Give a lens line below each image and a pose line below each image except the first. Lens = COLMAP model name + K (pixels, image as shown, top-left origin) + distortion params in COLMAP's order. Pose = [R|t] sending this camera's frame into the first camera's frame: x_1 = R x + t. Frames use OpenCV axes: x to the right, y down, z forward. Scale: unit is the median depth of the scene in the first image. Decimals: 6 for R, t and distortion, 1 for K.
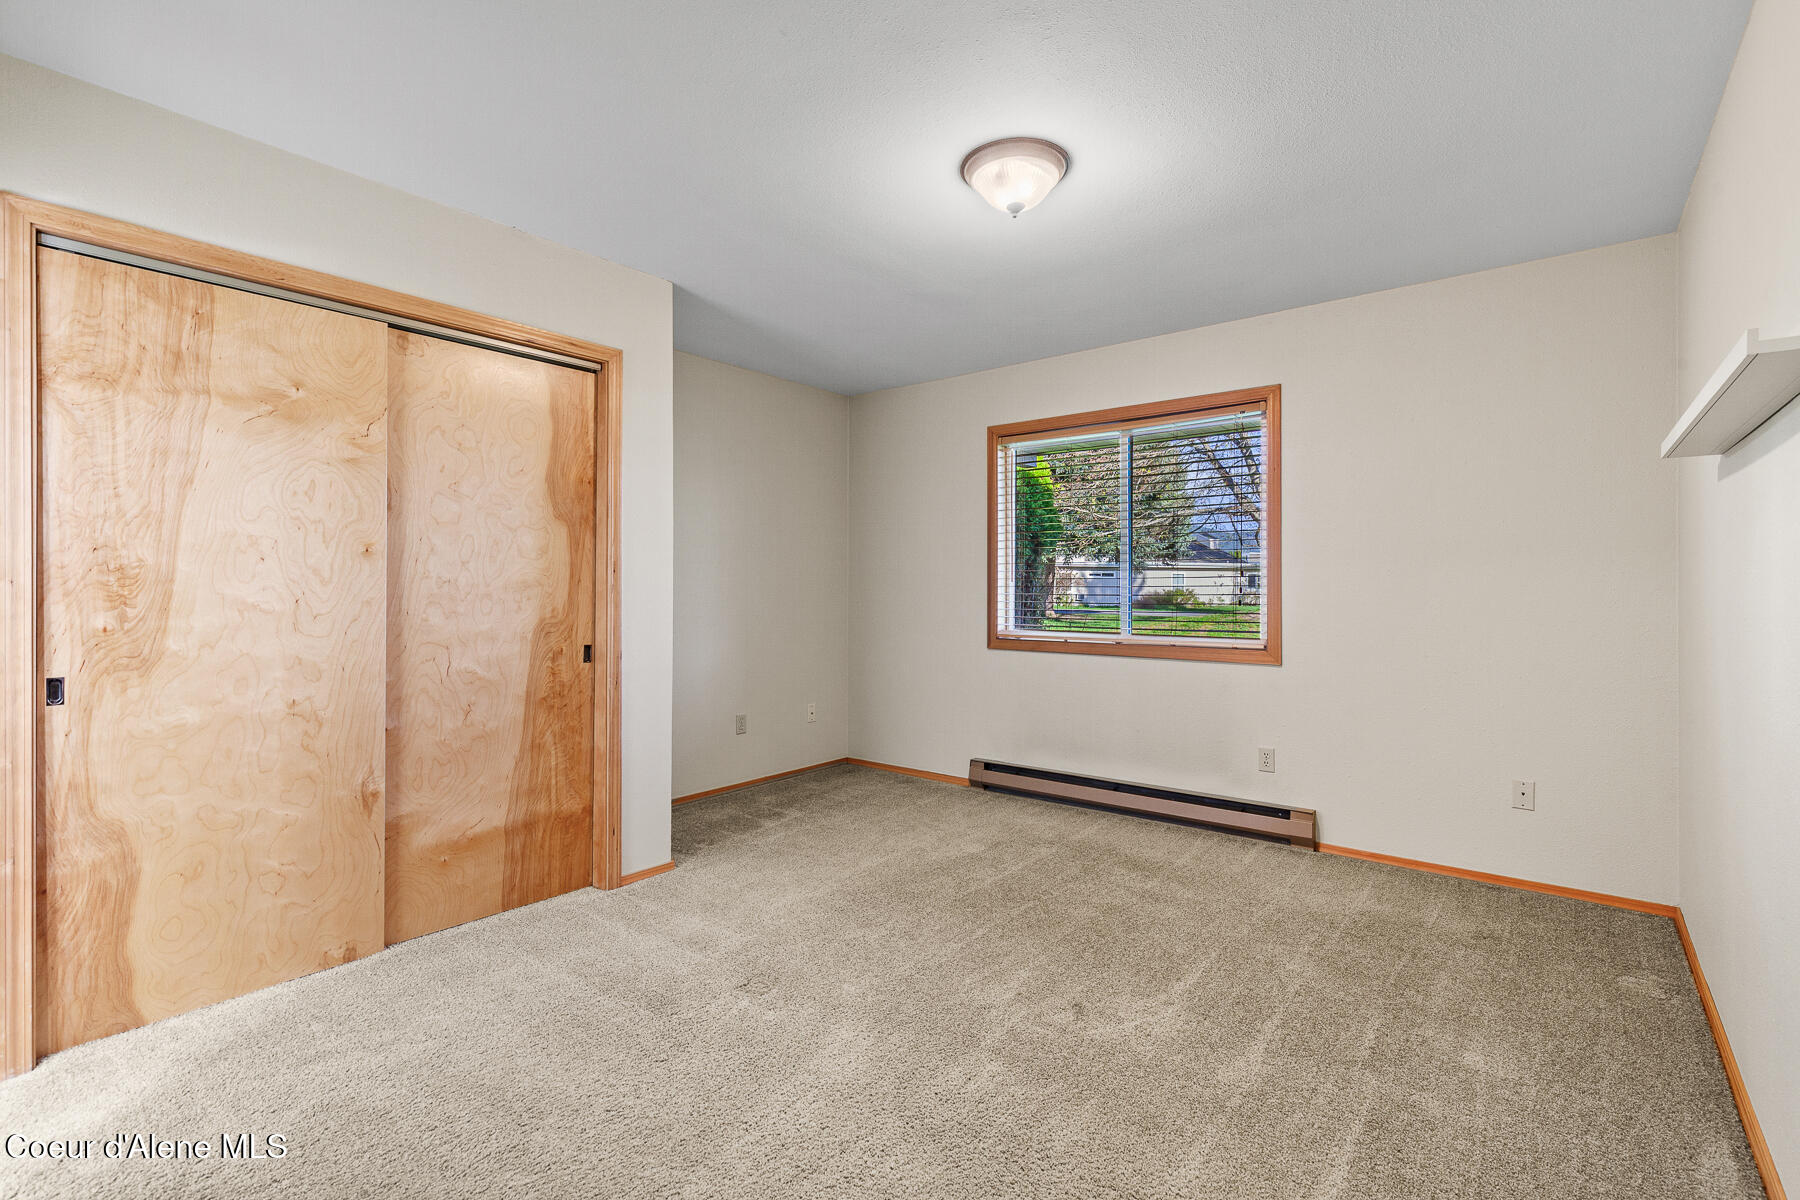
lens RADIAL K [[818.5, 0, 901.3], [0, 818.5, 590.2], [0, 0, 1]] dist [-0.003471, -0.000398]
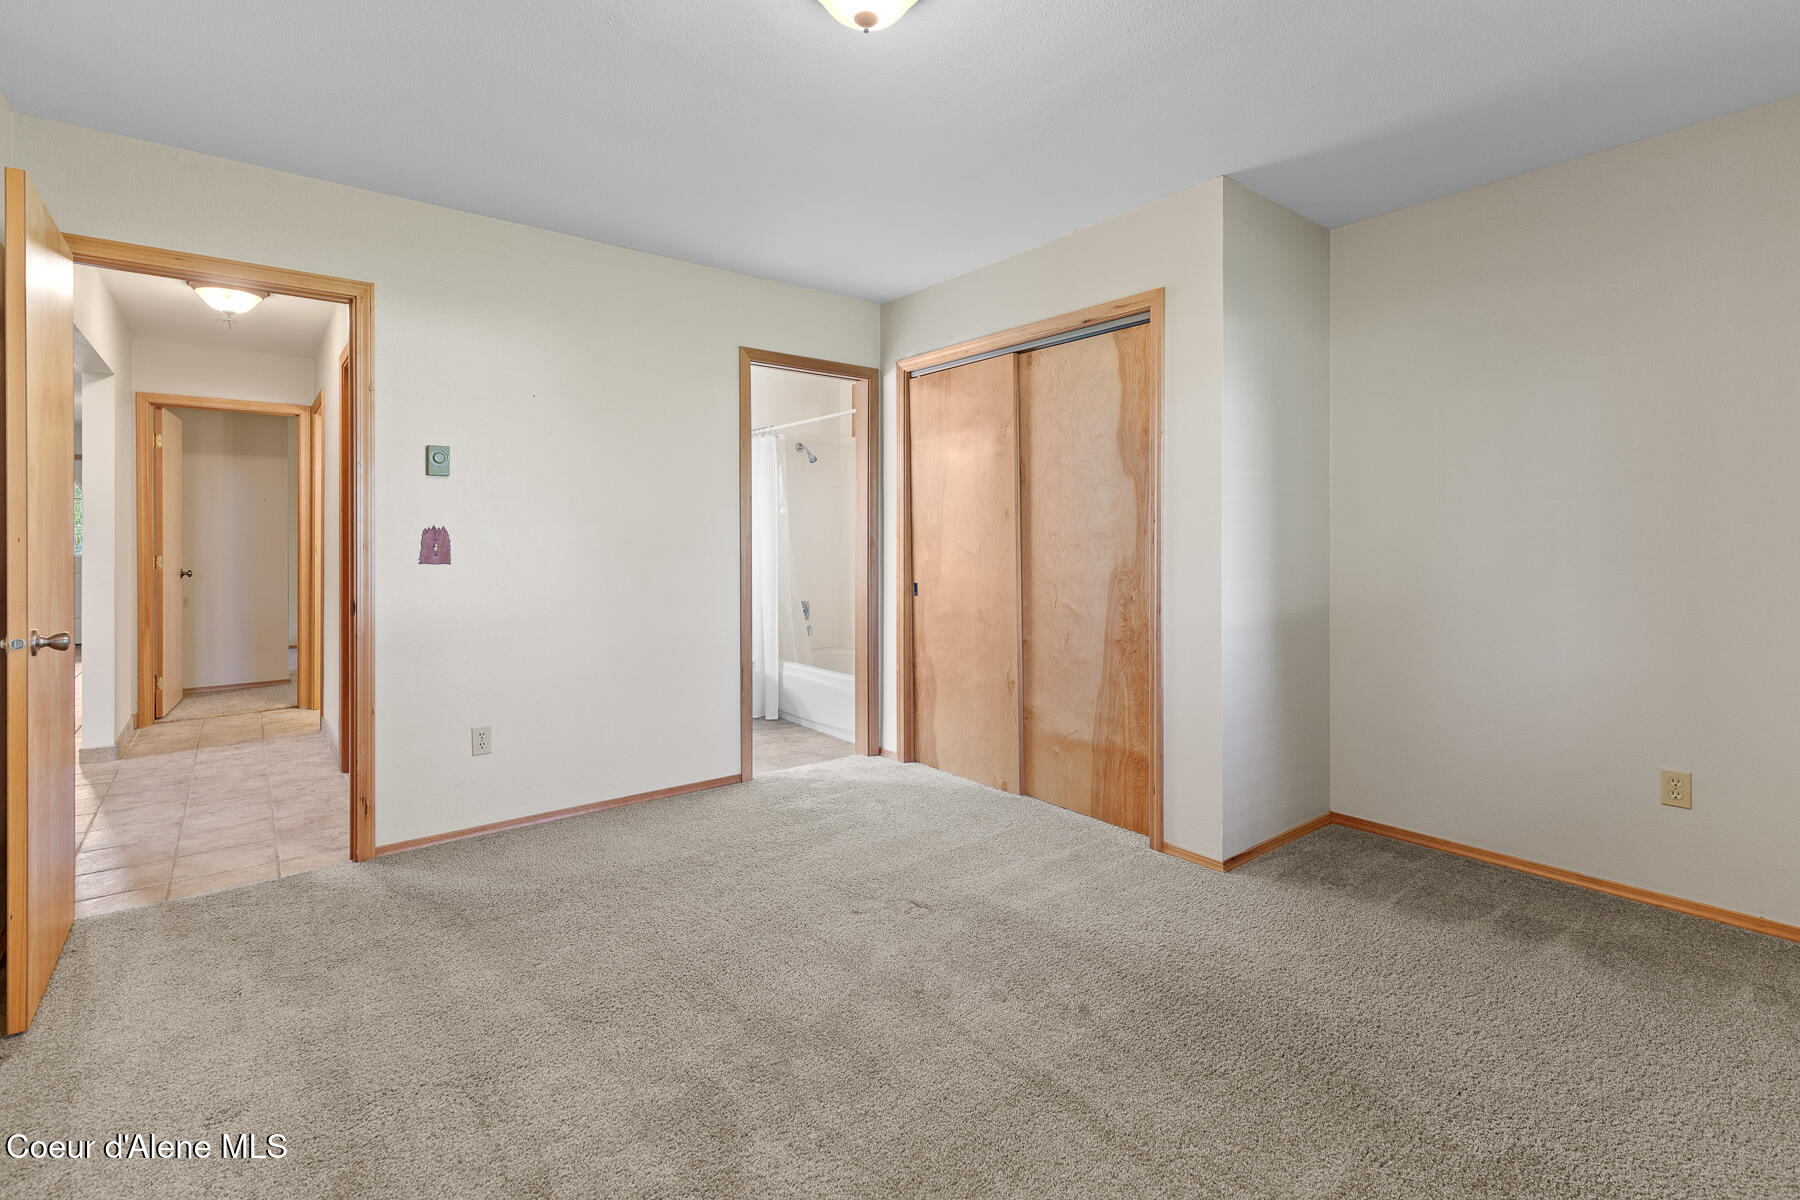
lens RADIAL K [[818.5, 0, 923.4], [0, 818.5, 547.4], [0, 0, 1]] dist [-0.003471, -0.000398]
pose [[-0.210882, 0.004132, -0.977503, 0.689362], [-0.002740, 0.999985, 0.004818, 0.004518], [0.977508, 0.003695, -0.210868, 0.993178]]
